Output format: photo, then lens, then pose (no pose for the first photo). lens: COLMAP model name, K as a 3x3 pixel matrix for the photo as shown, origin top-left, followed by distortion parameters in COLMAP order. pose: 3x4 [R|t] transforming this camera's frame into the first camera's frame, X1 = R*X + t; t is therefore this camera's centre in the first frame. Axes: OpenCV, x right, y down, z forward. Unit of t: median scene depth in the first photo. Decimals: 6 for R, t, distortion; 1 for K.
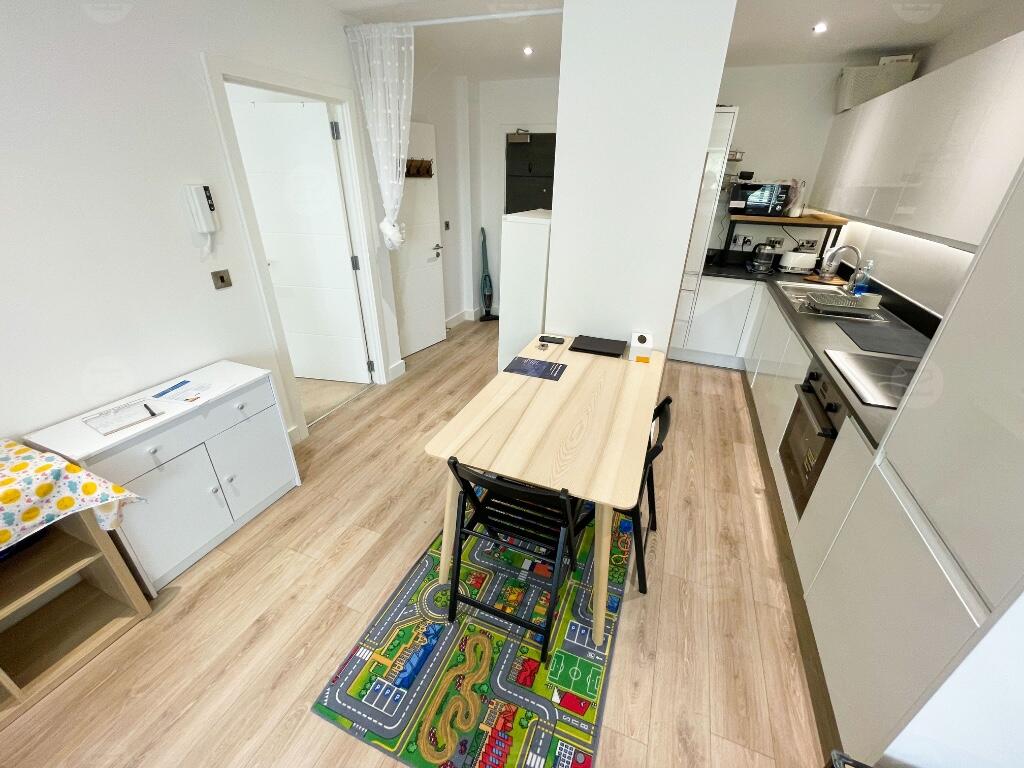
lens RADIAL K [[412.9, 0, 512.1], [0, 412.9, 384.6], [0, 0, 1]] dist [-0.000988, -0.000020]
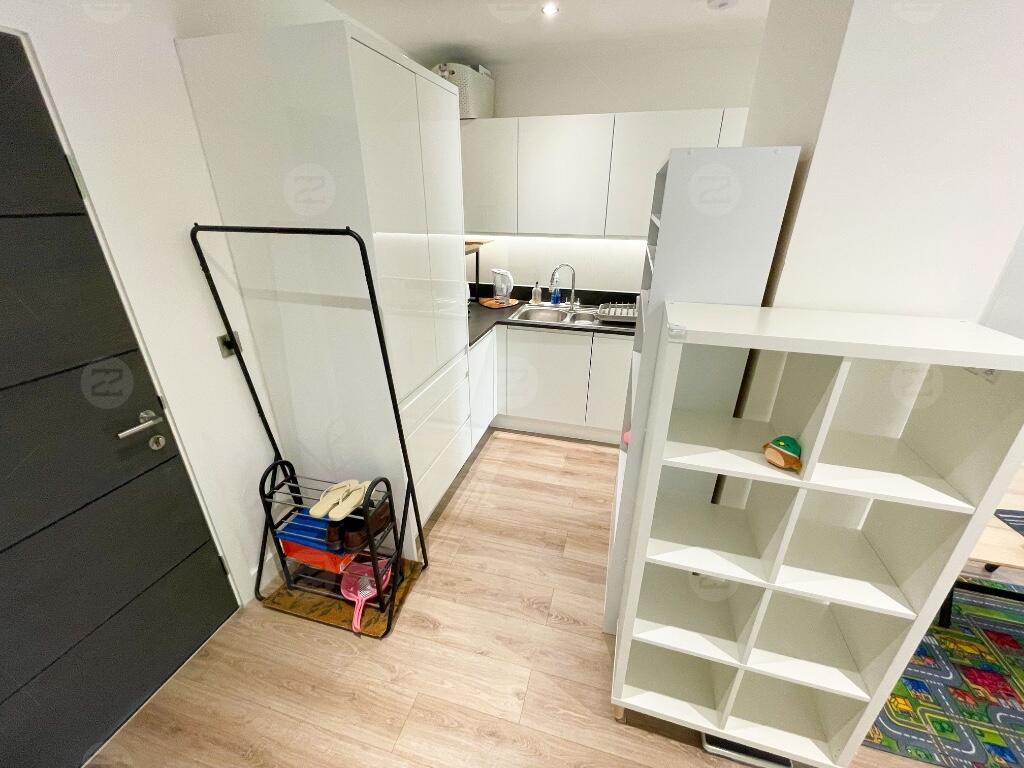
lens RADIAL K [[412.9, 0, 514.1], [0, 412.9, 384.5], [0, 0, 1]] dist [-0.000988, -0.000020]
pose [[-0.108791, -0.421210, 0.900415, -0.183510], [0.439534, 0.792055, 0.423626, -0.500934], [-0.891613, 0.441850, 0.098968, 0.961638]]
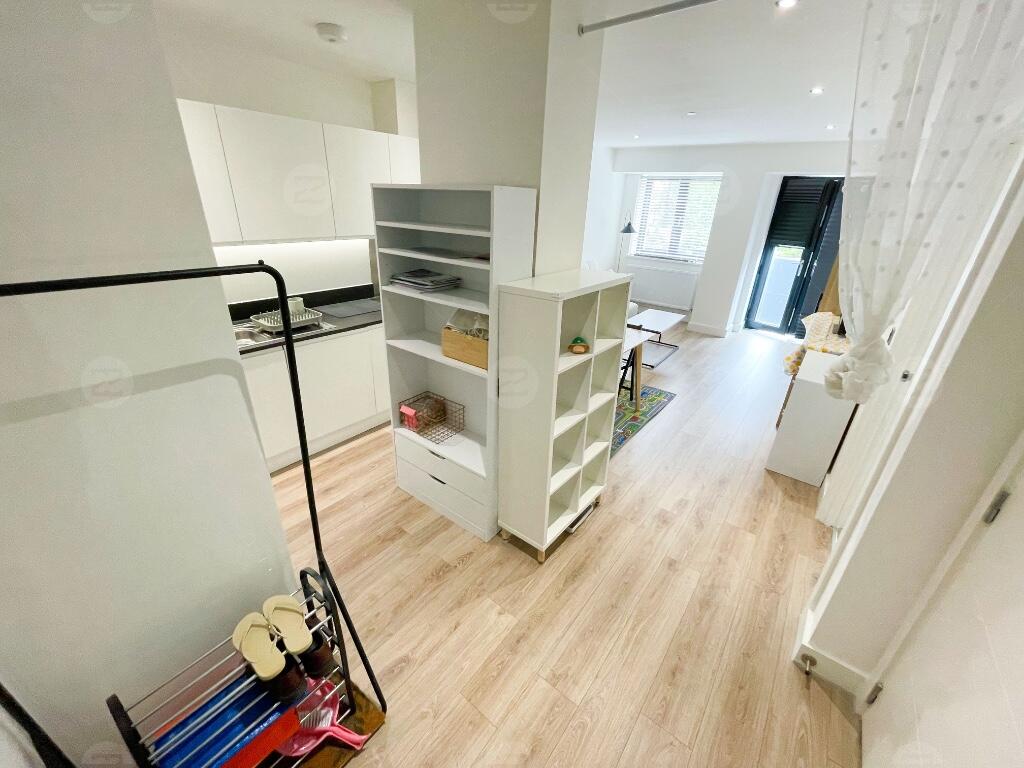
lens RADIAL K [[412.9, 0, 515.1], [0, 412.9, 383.3], [0, 0, 1]] dist [-0.000988, -0.000020]
pose [[-0.959162, -0.160843, 0.232675, -0.019579], [0.077040, 0.642941, 0.762031, -0.668378], [-0.272164, 0.748836, -0.604294, 1.253210]]
